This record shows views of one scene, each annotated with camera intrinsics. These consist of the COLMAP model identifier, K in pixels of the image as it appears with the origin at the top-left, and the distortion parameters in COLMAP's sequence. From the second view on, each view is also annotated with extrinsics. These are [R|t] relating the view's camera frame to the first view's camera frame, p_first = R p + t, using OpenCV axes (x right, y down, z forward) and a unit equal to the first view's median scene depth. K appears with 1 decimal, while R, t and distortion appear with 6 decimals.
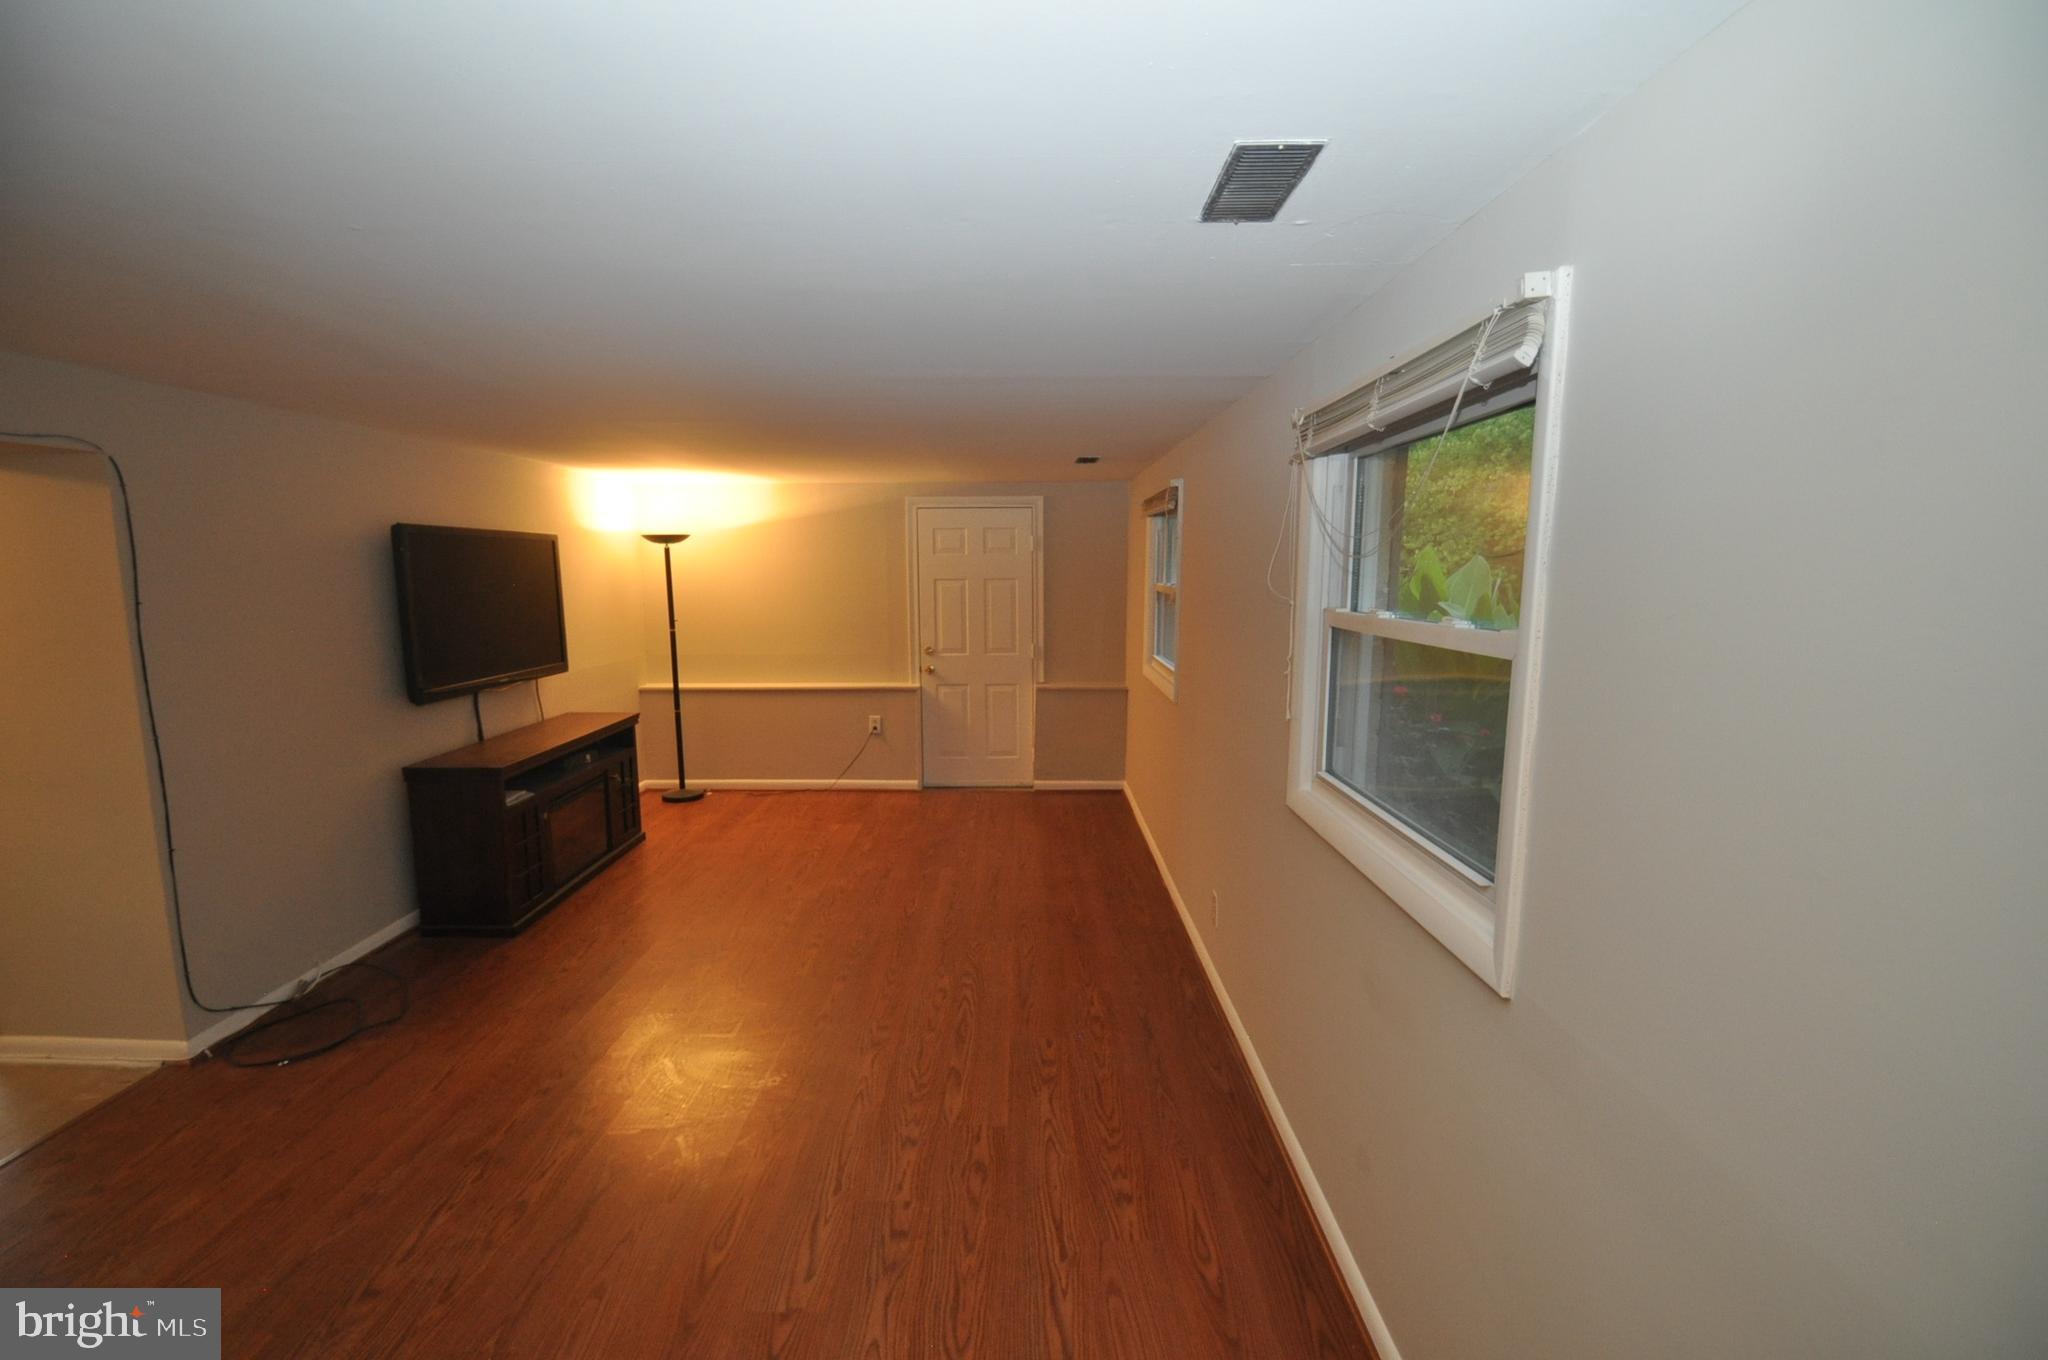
lens RADIAL K [[900.3, 0, 1009.7], [0, 900.3, 695.8], [0, 0, 1]] dist [0.015145, -0.018123]
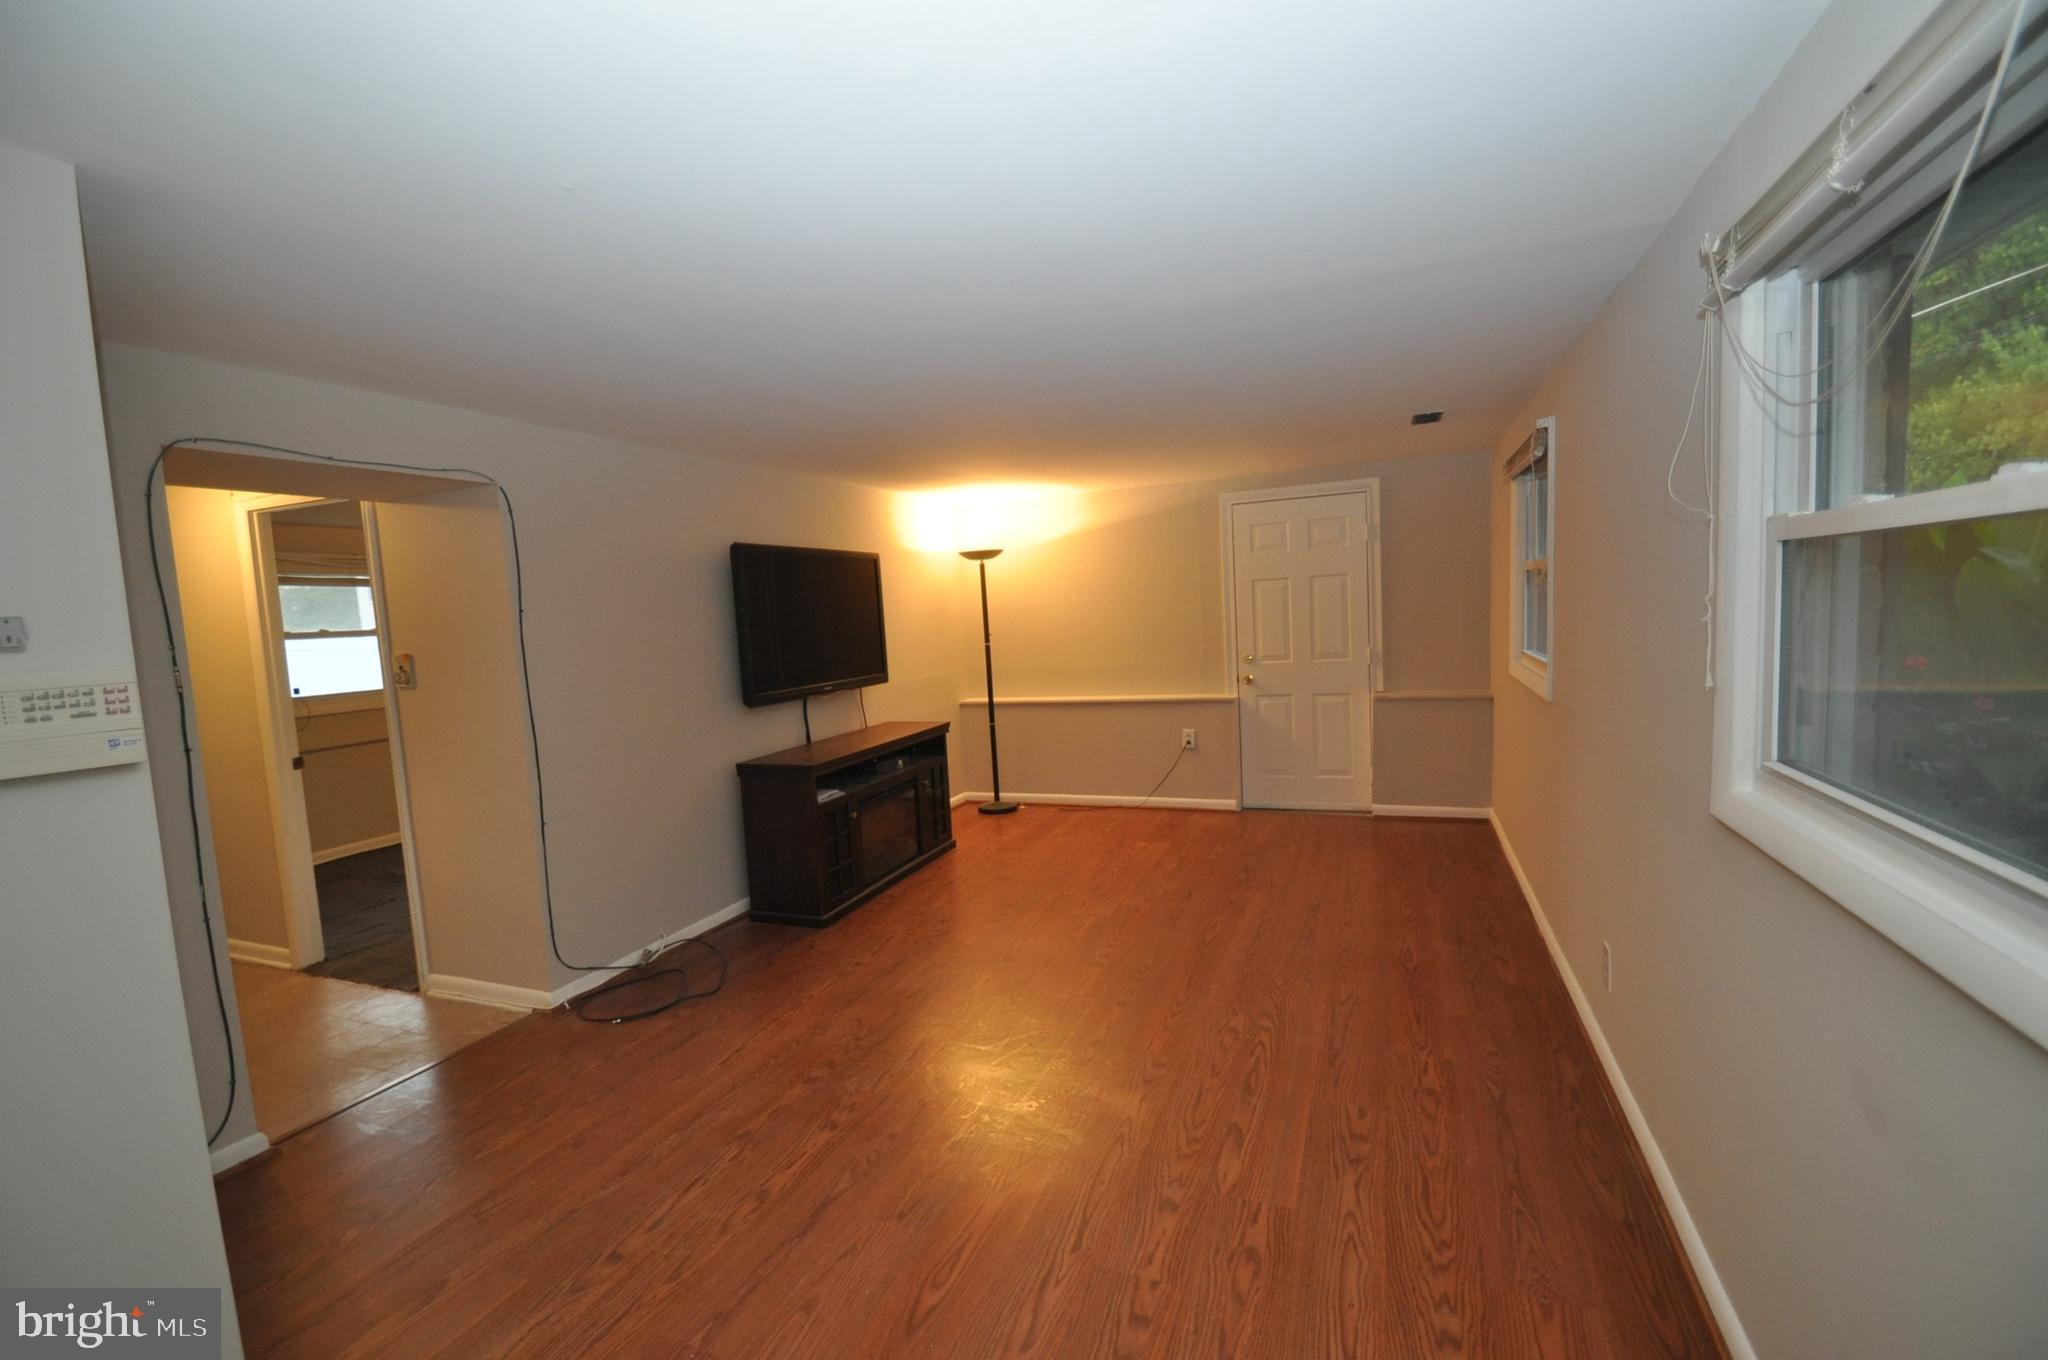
lens RADIAL K [[900.3, 0, 1009.7], [0, 900.3, 695.8], [0, 0, 1]] dist [0.015145, -0.018123]
pose [[0.928073, -0.012647, -0.372183, 0.046643], [-0.001609, 0.999278, -0.037968, 0.040017], [0.372394, 0.035836, 0.927383, 0.110167]]
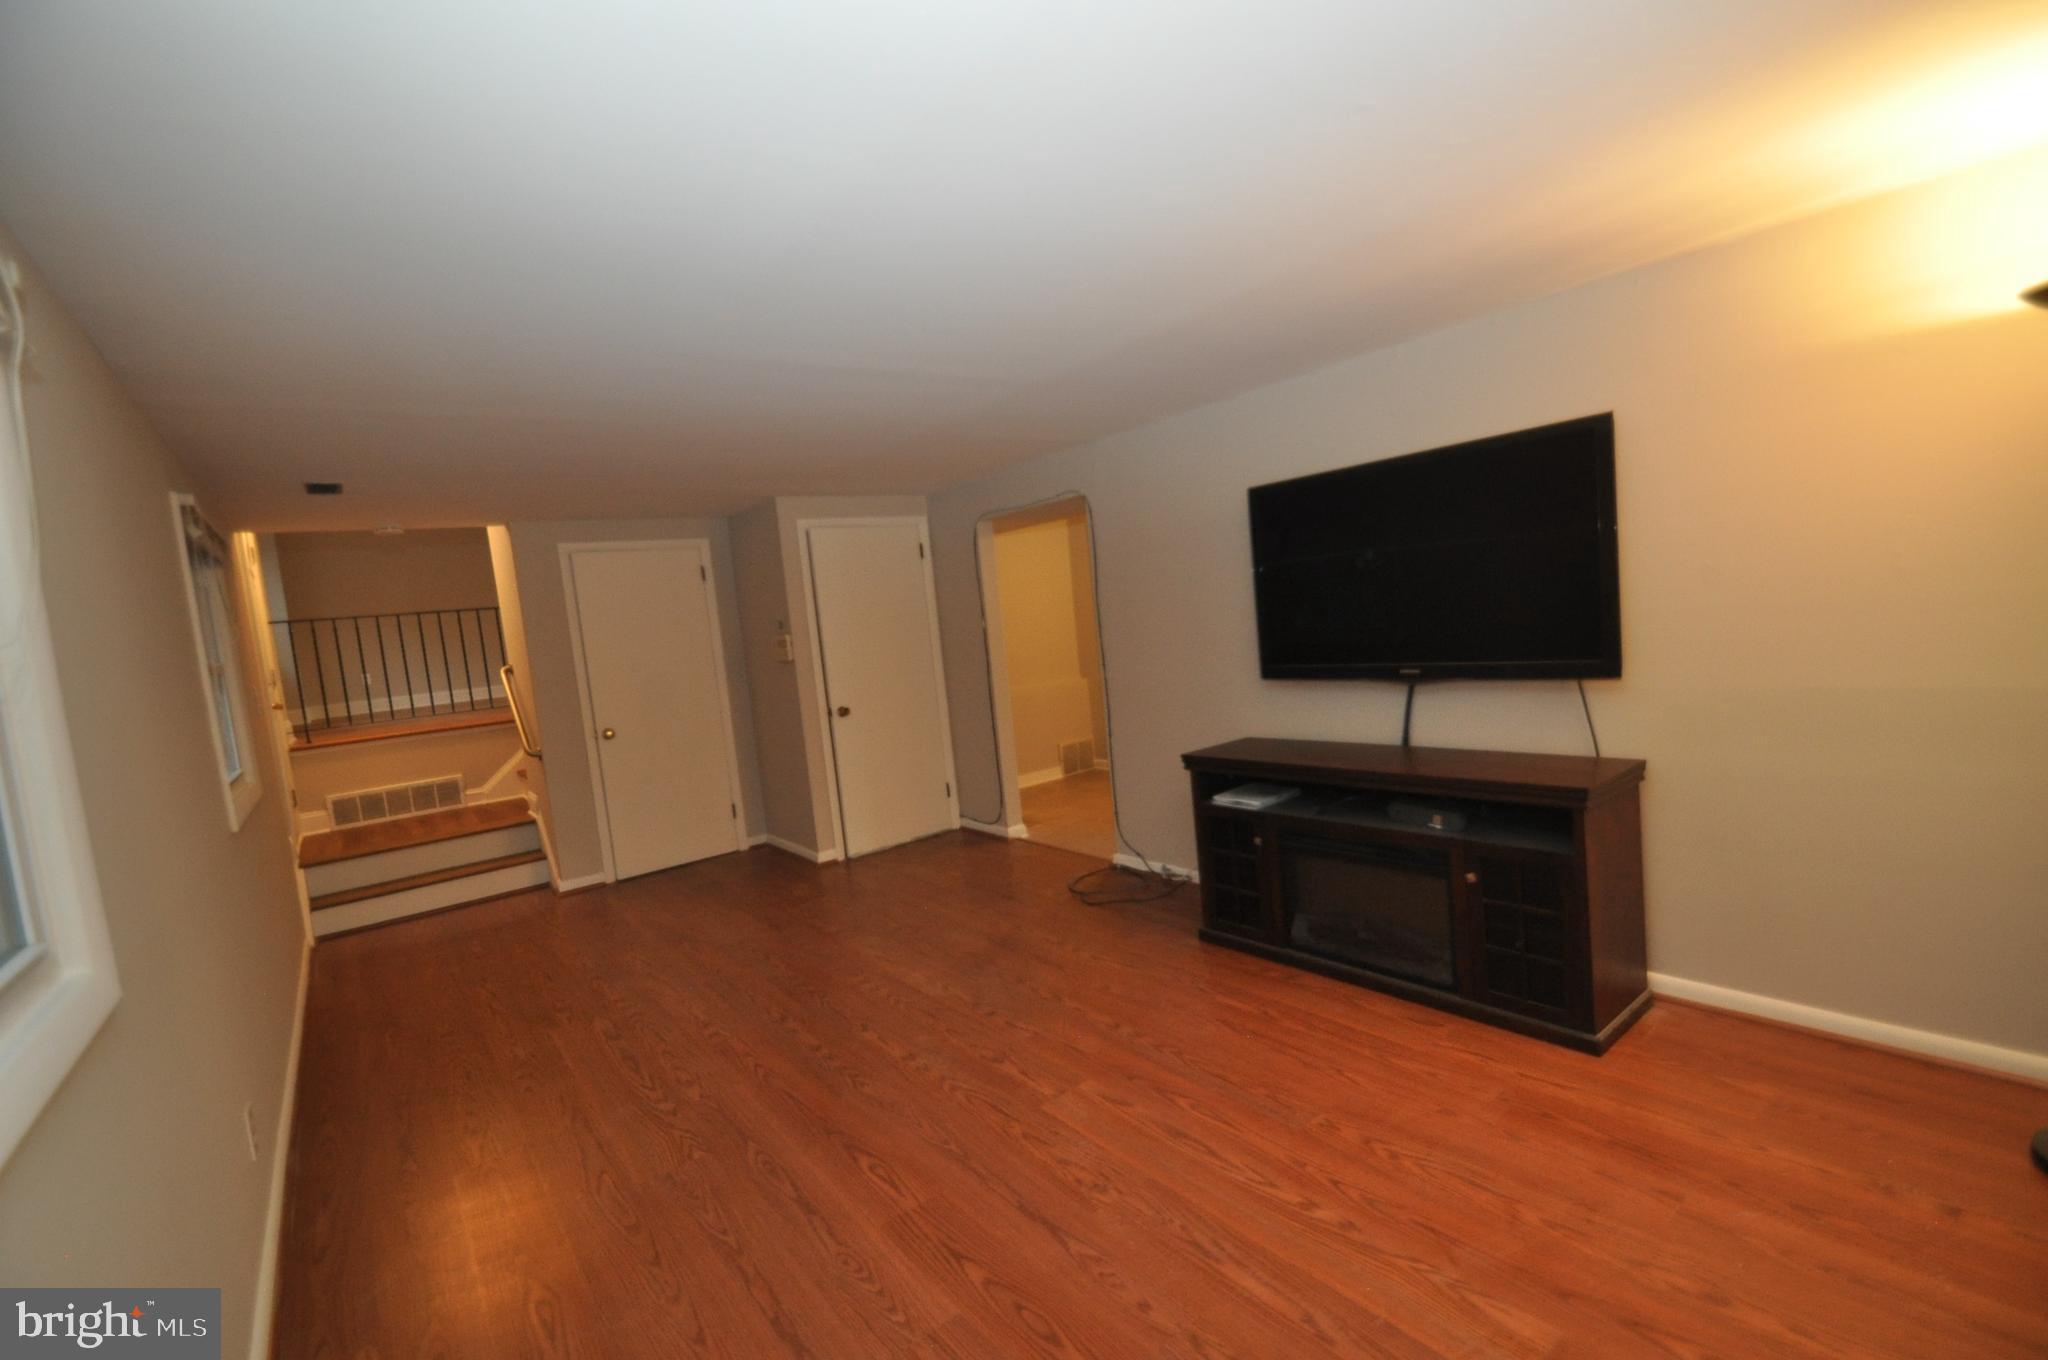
lens RADIAL K [[900.3, 0, 1009.7], [0, 900.3, 695.8], [0, 0, 1]] dist [0.015145, -0.018123]
pose [[-0.792087, 0.137217, -0.594786, 0.127859], [0.017929, 0.979215, 0.202029, -0.177727], [0.610145, 0.149361, -0.778083, 1.666735]]
